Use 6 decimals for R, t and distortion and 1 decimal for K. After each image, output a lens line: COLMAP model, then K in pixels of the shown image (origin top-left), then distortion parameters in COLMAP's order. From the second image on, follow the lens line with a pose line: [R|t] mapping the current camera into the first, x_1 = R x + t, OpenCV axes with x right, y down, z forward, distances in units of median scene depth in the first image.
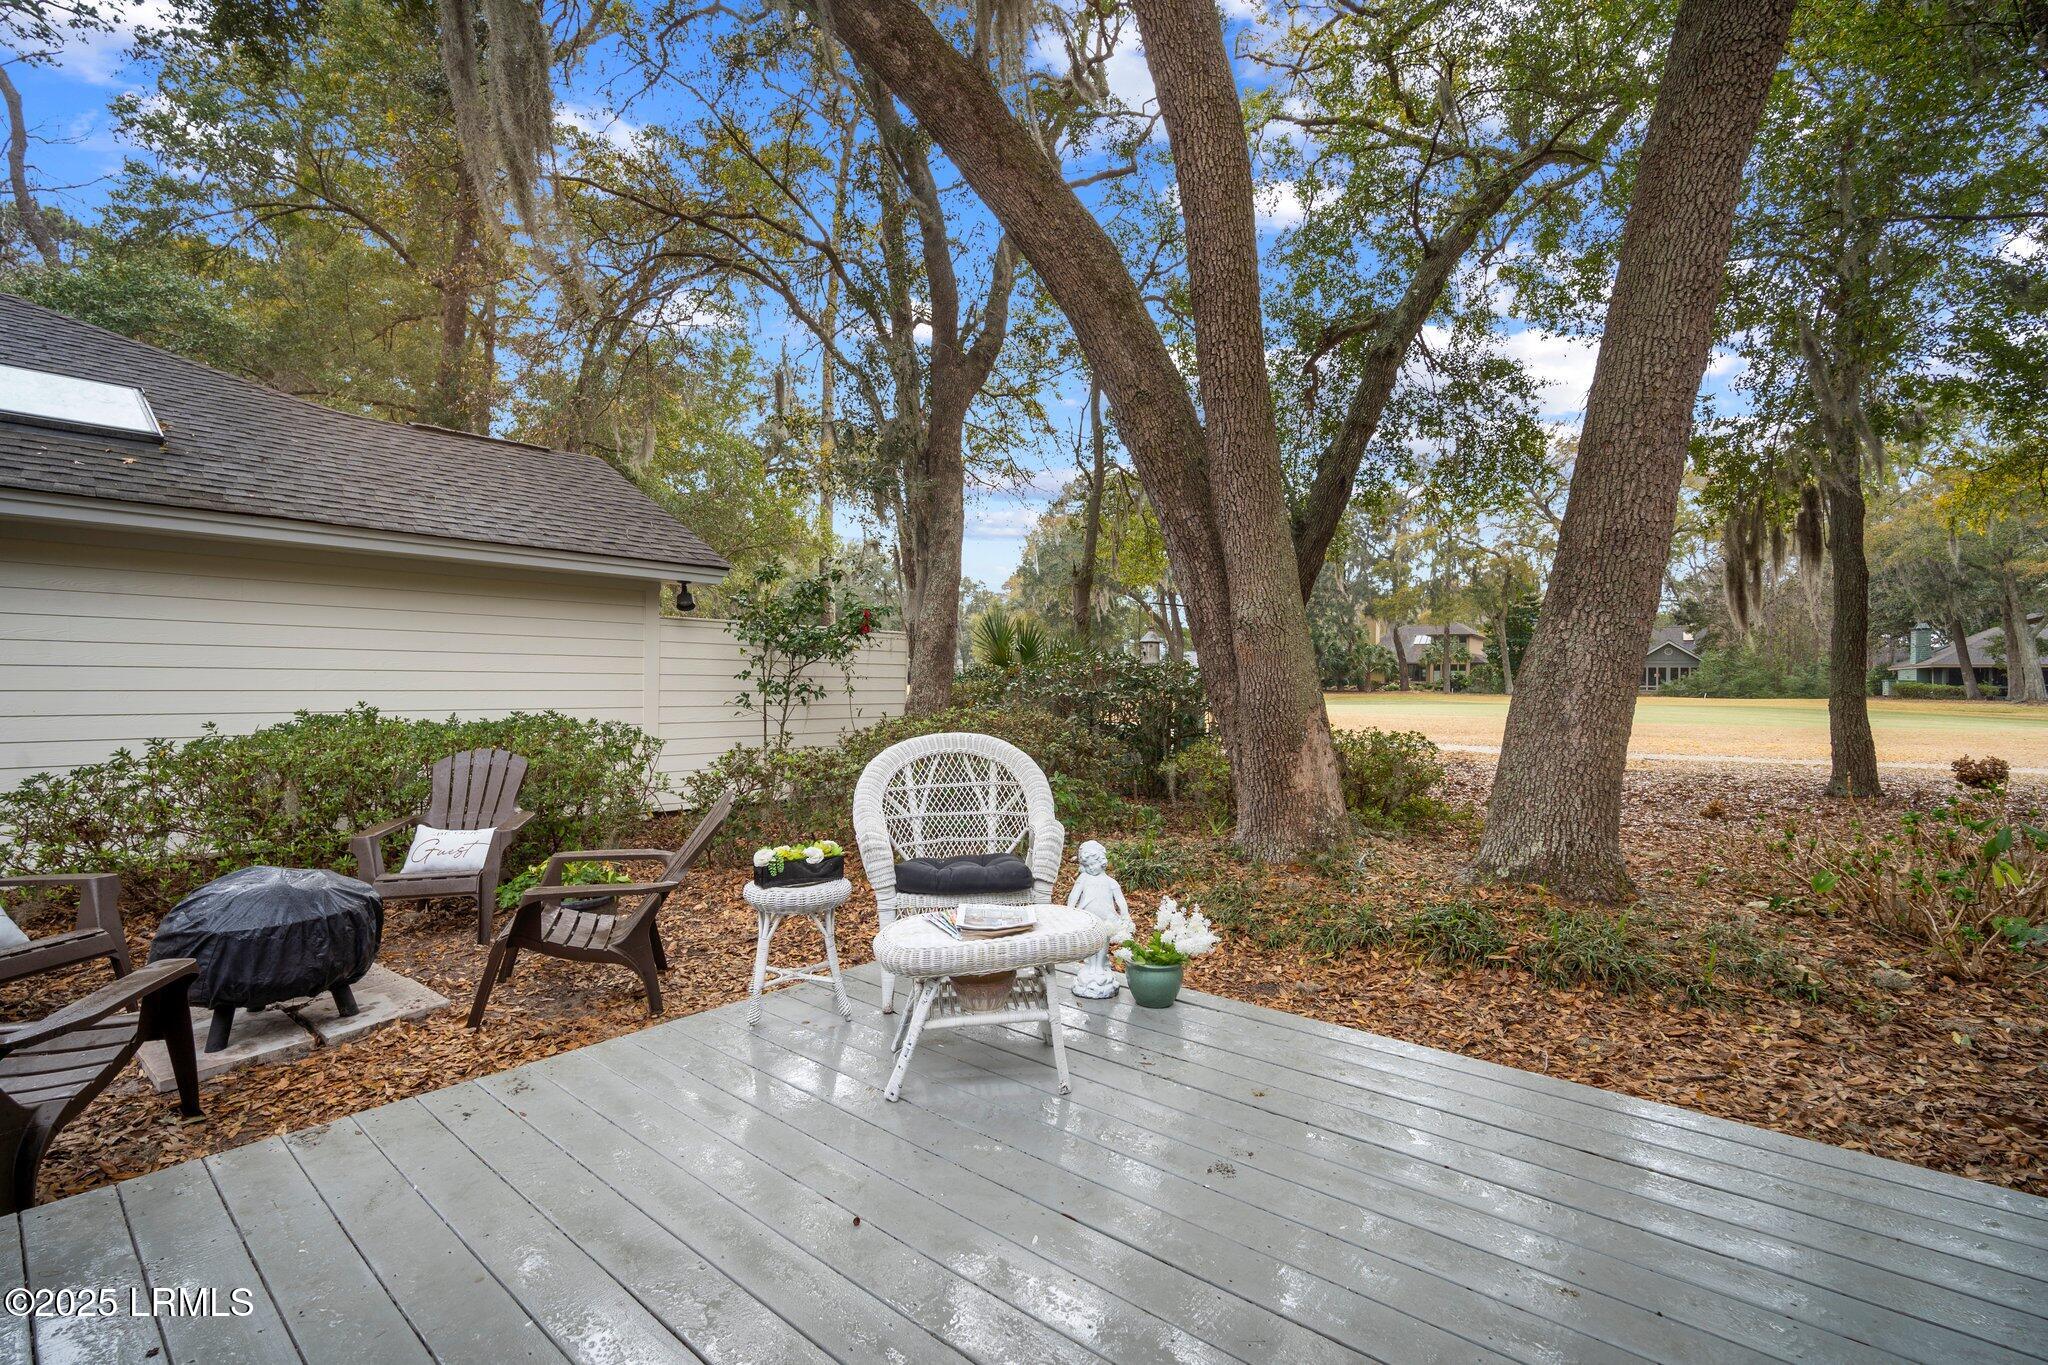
lens RADIAL K [[916.2, 0, 1020.4], [0, 916.2, 680.3], [0, 0, 1]] dist [-0.014753, 0.003369]
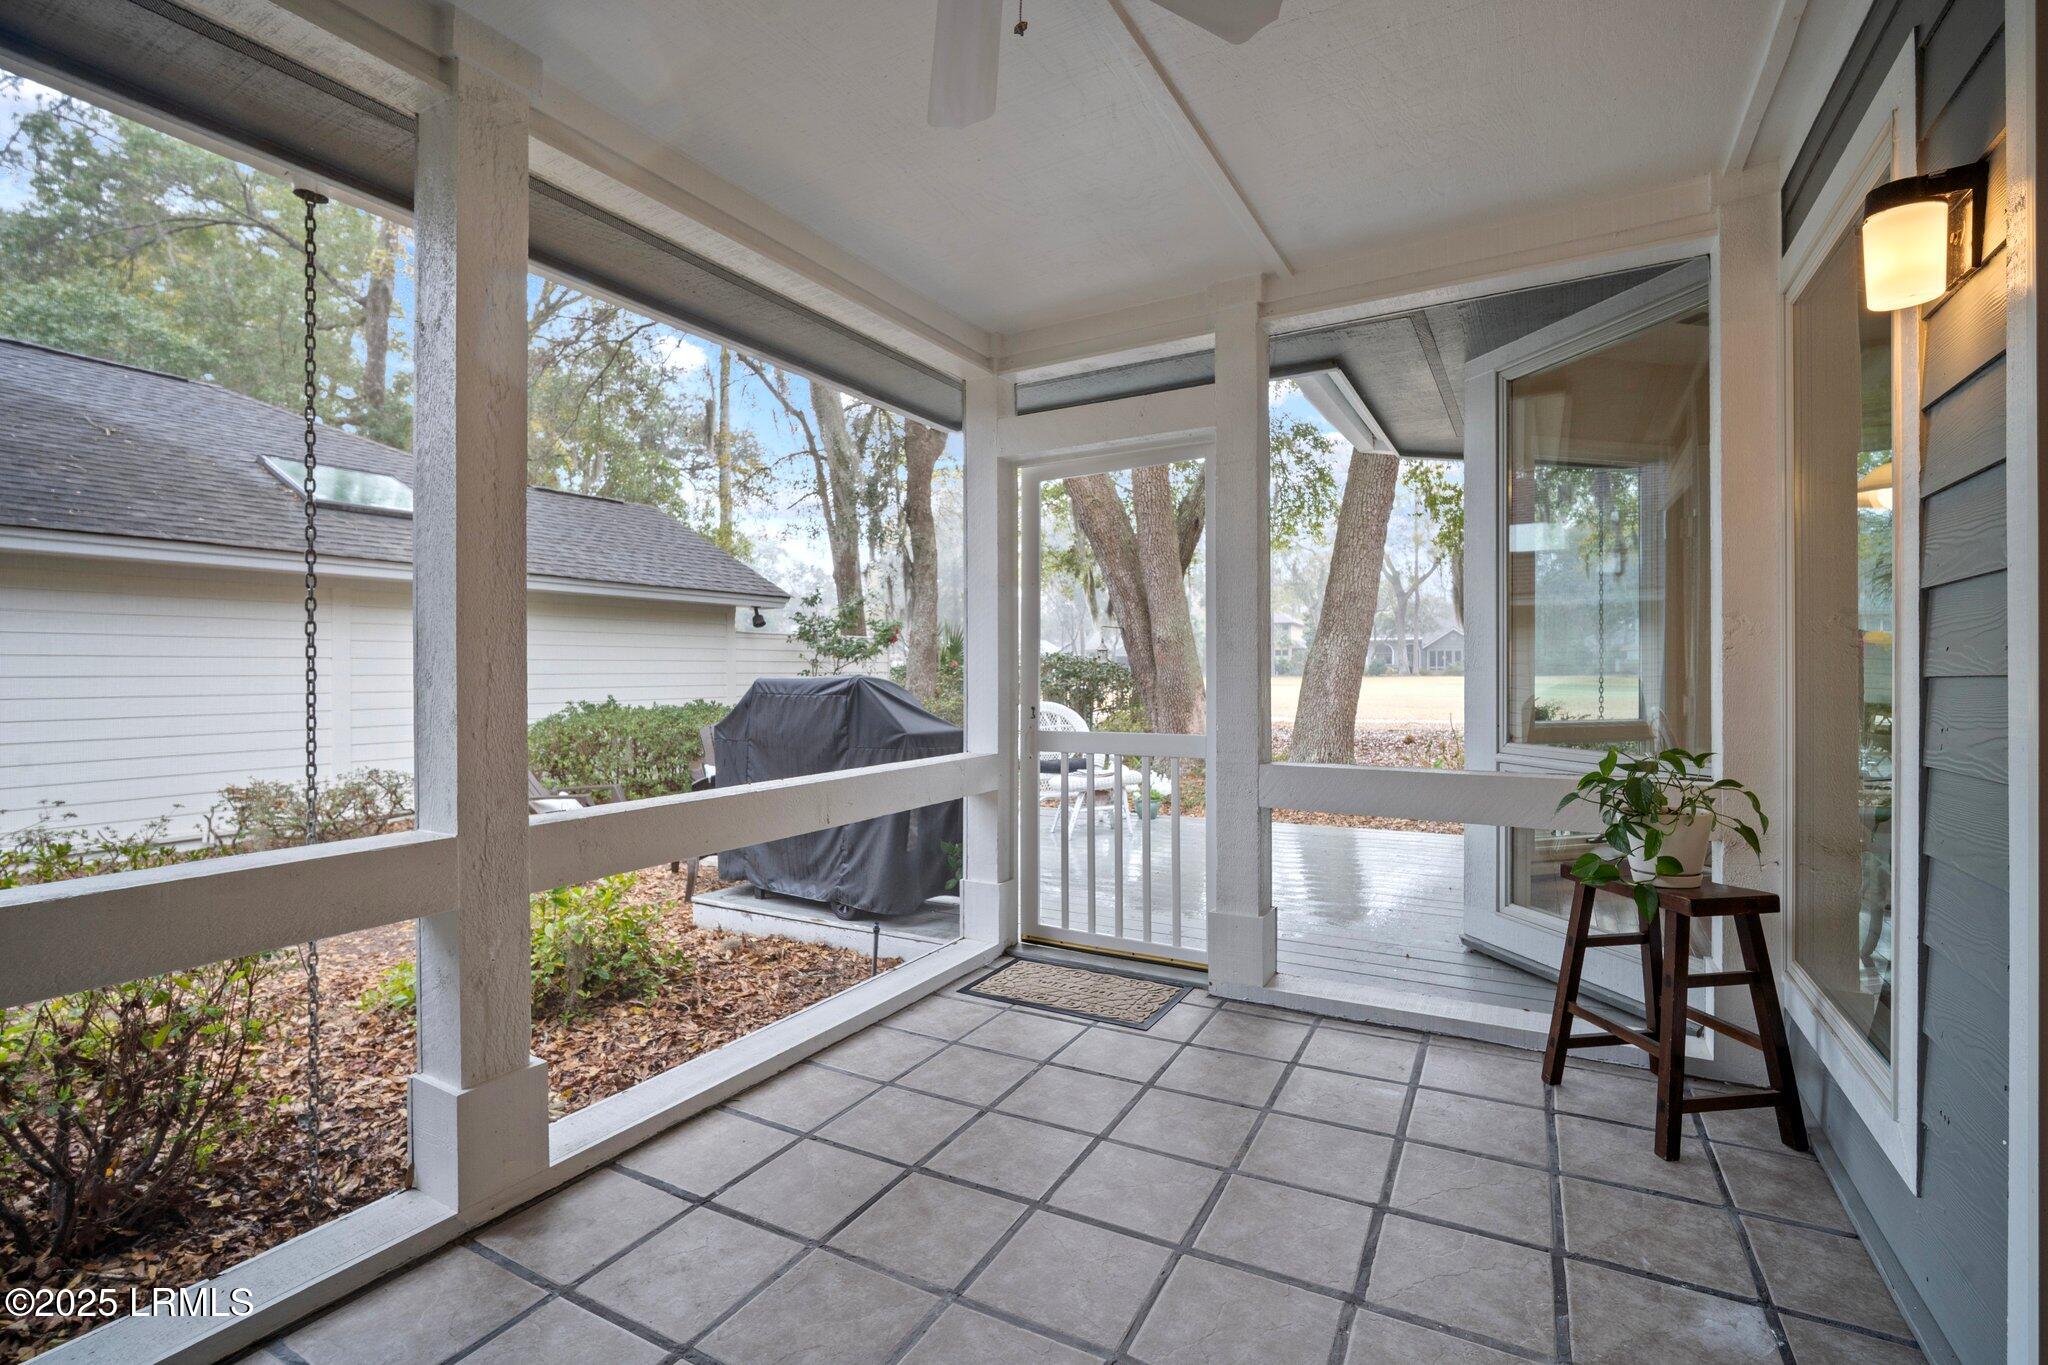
lens RADIAL K [[916.2, 0, 1026.5], [0, 916.2, 685.8], [0, 0, 1]] dist [-0.014753, 0.003369]
pose [[0.984744, -0.019120, 0.172955, -0.240542], [0.015919, 0.999676, 0.019876, -0.009945], [-0.173279, -0.016819, 0.984729, -0.527310]]
